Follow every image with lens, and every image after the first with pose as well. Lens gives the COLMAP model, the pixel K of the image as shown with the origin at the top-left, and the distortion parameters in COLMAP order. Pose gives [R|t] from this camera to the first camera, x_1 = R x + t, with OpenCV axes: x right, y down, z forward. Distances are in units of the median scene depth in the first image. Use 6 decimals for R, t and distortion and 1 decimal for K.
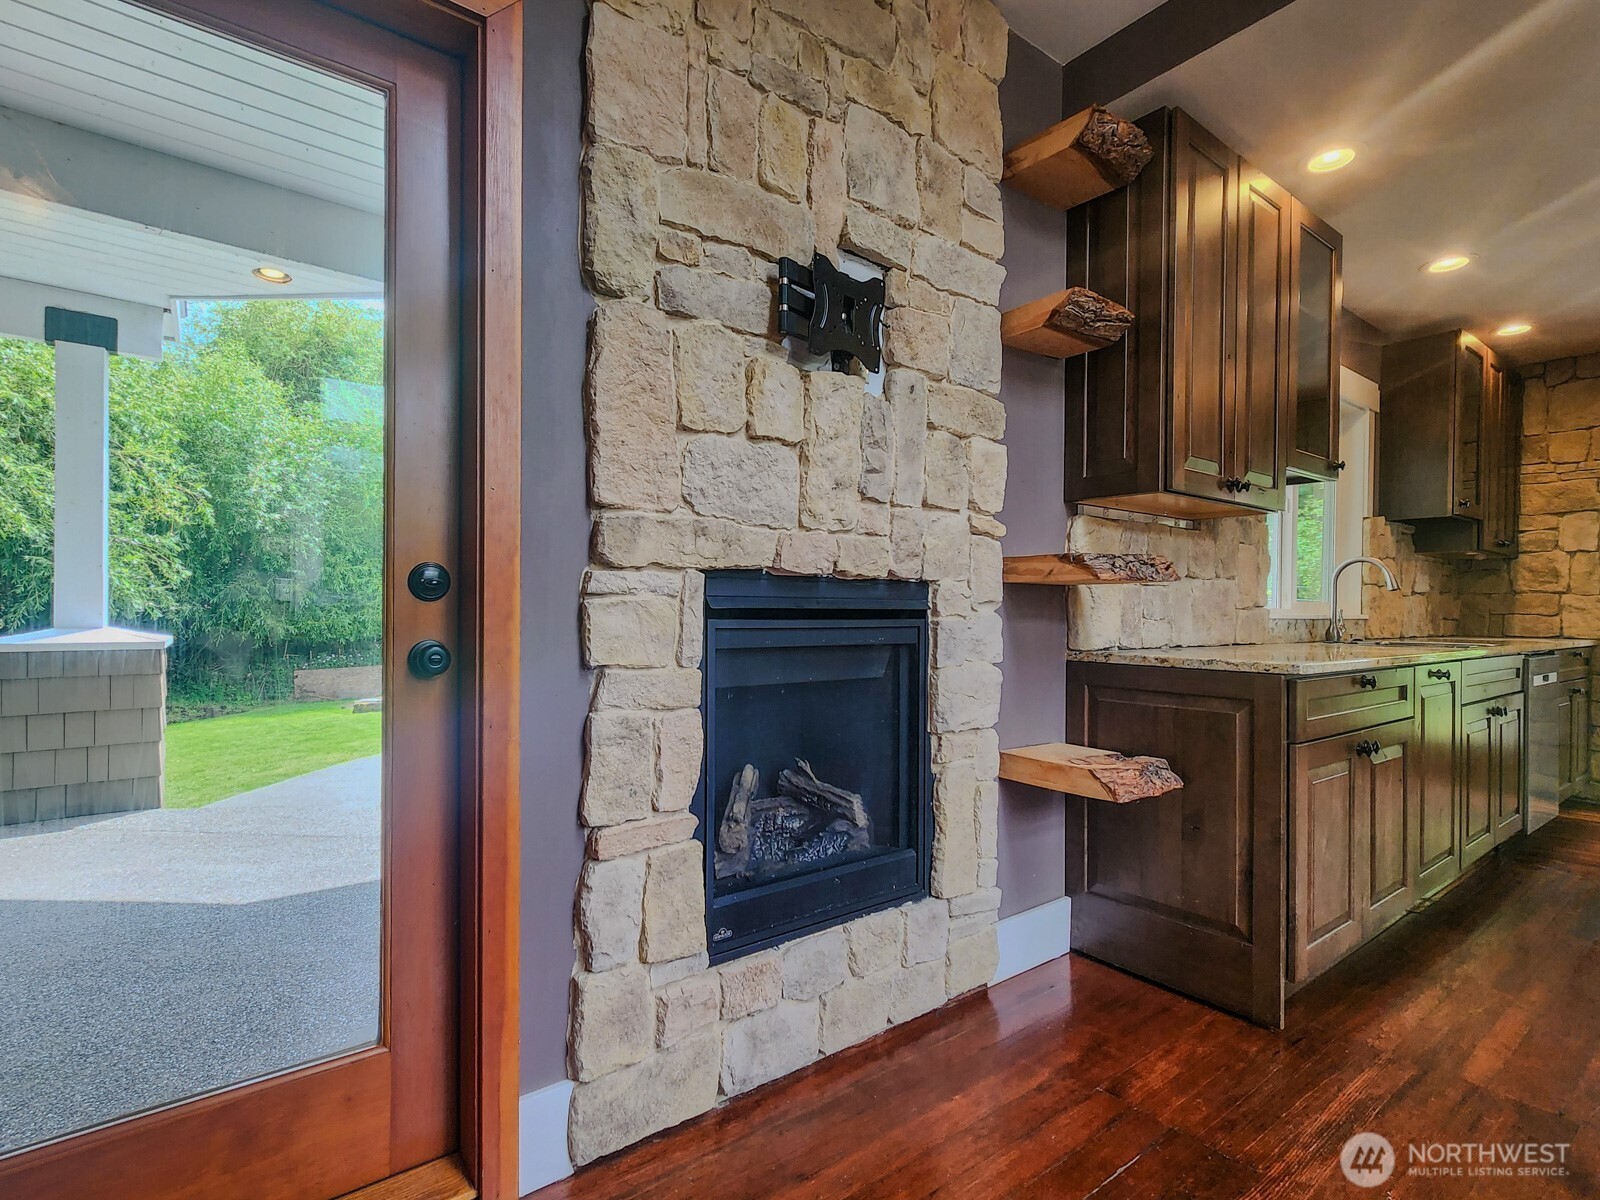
lens RADIAL K [[794.7, 0, 787.3], [0, 794.7, 601.9], [0, 0, 1]] dist [-0.004561, 0.001812]
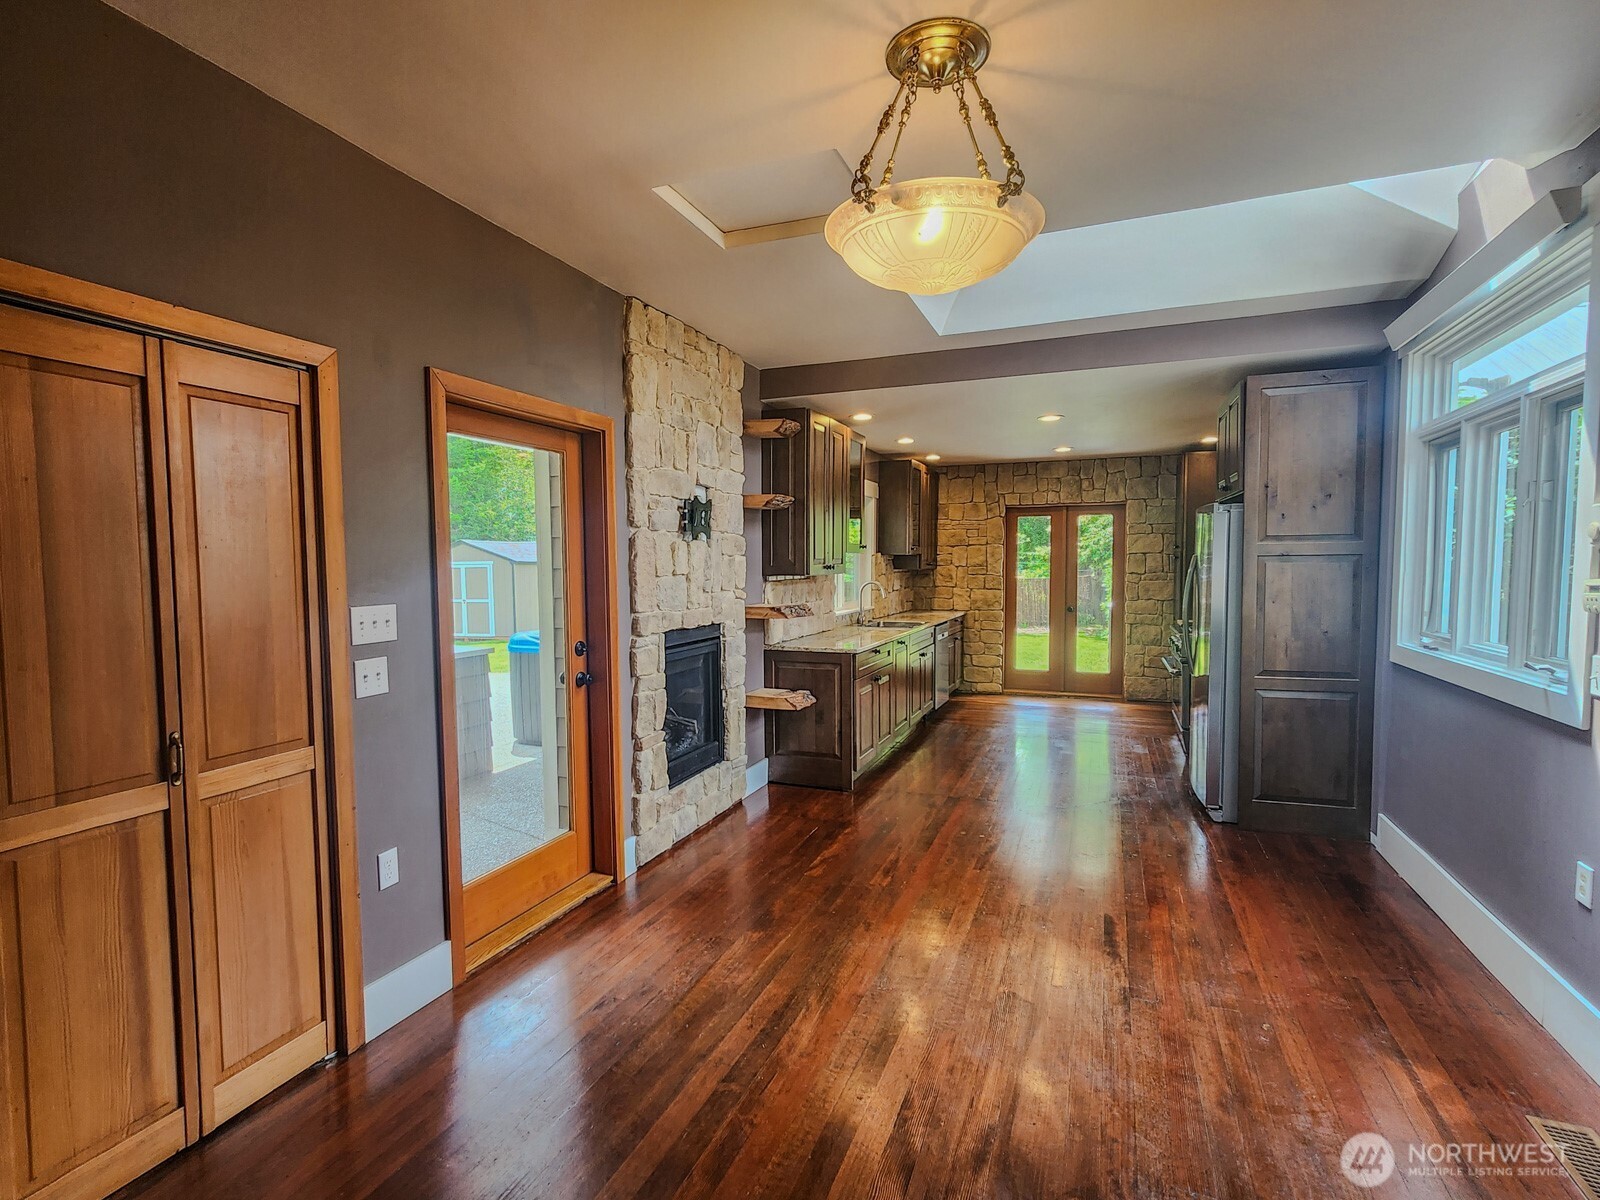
lens RADIAL K [[794.7, 0, 802.0], [0, 794.7, 607.7], [0, 0, 1]] dist [-0.004561, 0.001812]
pose [[0.850707, -0.045519, 0.523666, -0.794267], [0.011193, 0.997586, 0.068530, -0.217128], [-0.525521, -0.052437, 0.849163, -1.015909]]
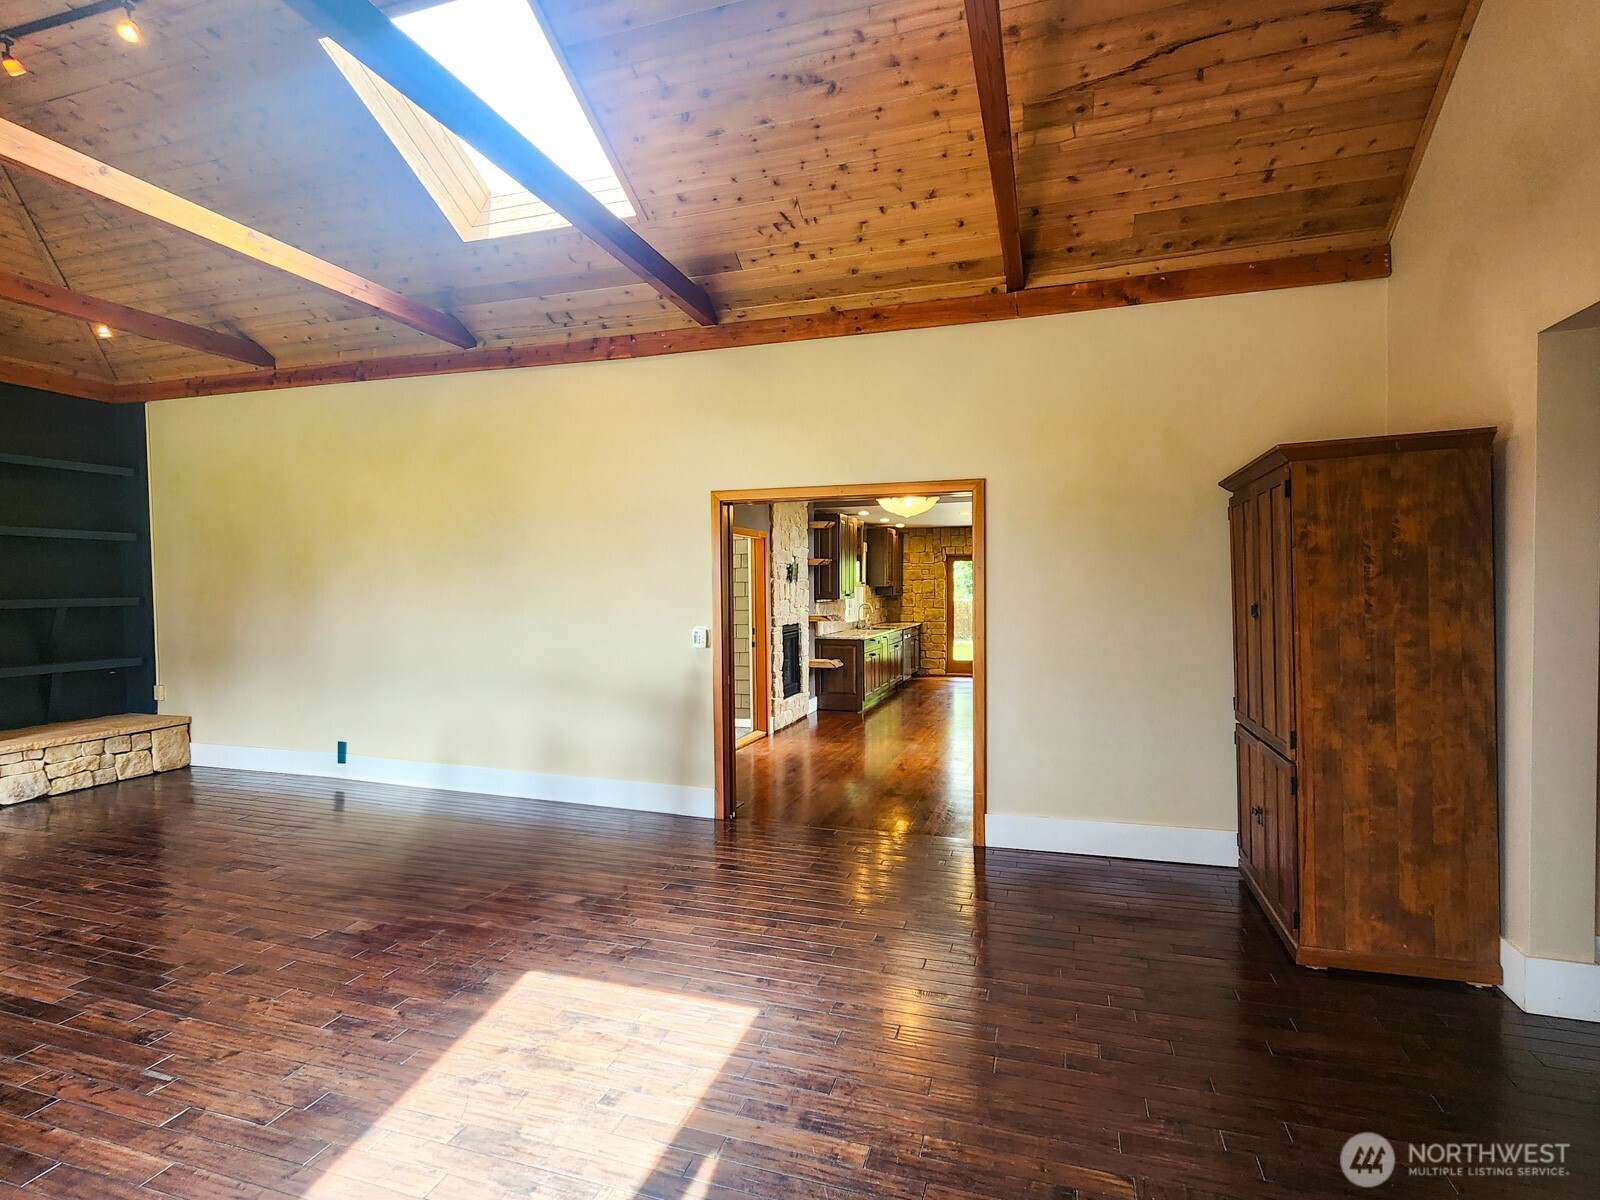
lens RADIAL K [[794.7, 0, 792.5], [0, 794.7, 602.1], [0, 0, 1]] dist [-0.004561, 0.001812]
pose [[0.829394, -0.027771, 0.557973, -2.343237], [0.011908, 0.999416, 0.032042, -0.286743], [-0.558537, -0.019931, 0.829240, -2.688633]]
